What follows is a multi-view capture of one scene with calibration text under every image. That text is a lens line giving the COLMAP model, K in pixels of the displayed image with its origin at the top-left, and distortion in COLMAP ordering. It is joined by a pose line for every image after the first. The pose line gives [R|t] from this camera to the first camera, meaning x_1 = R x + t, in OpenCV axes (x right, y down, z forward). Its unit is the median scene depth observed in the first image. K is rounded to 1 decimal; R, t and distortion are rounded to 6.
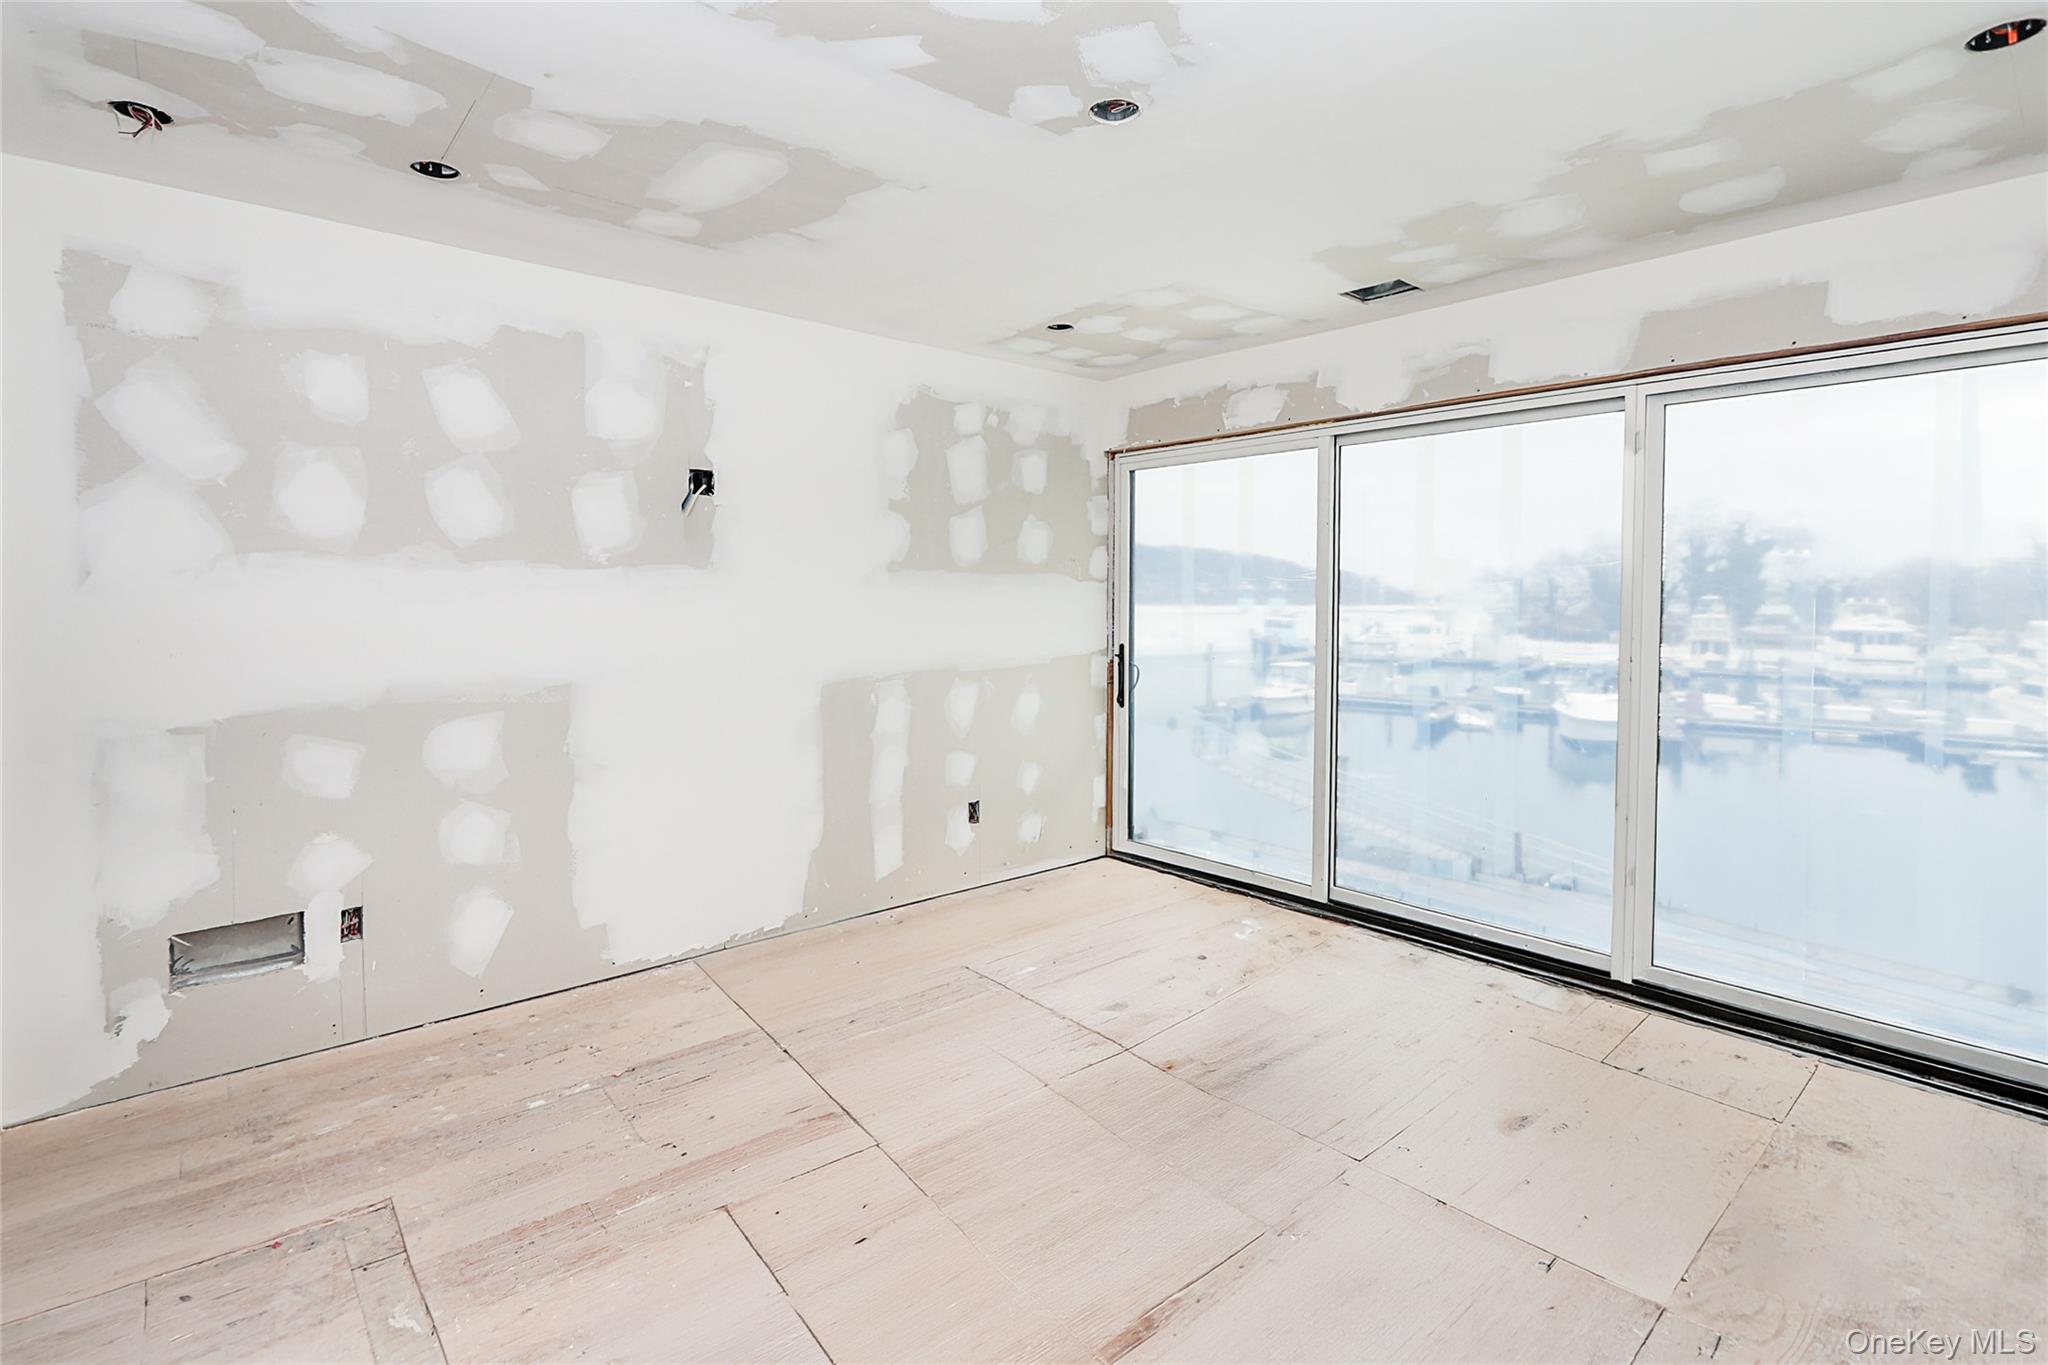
lens RADIAL K [[971.9, 0, 1024.0], [0, 971.9, 682.5], [0, 0, 1]] dist [-0.001071, -0.000929]
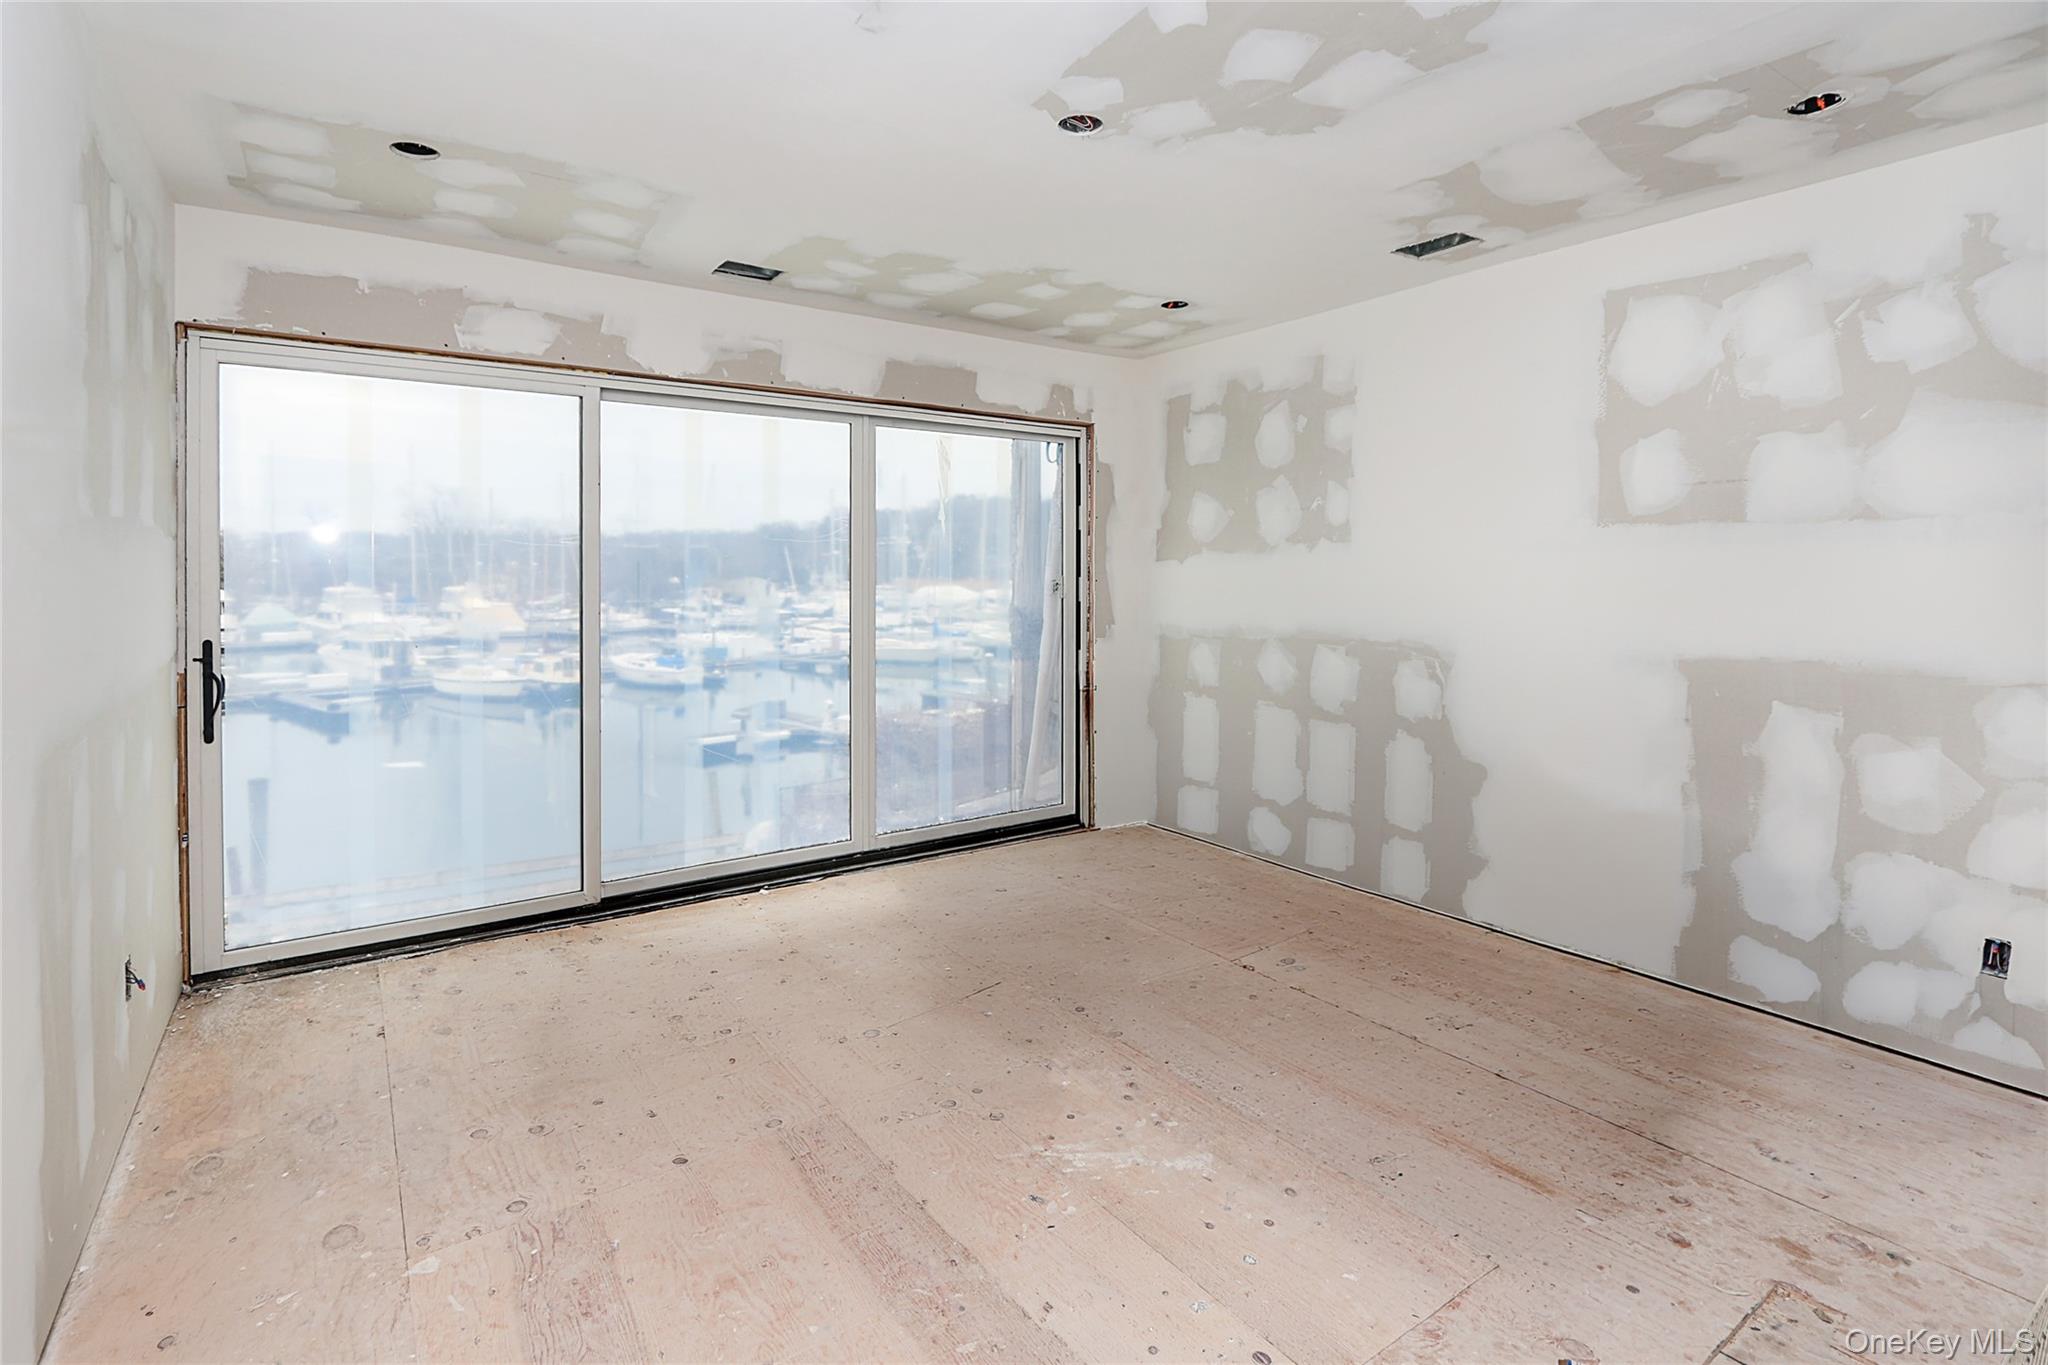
lens RADIAL K [[971.9, 0, 1024.0], [0, 971.9, 682.5], [0, 0, 1]] dist [-0.001071, -0.000929]
pose [[0.107602, -0.117093, 0.987275, -0.549627], [0.087452, 0.990306, 0.107921, -0.042839], [-0.990340, 0.074727, 0.116799, 0.502345]]
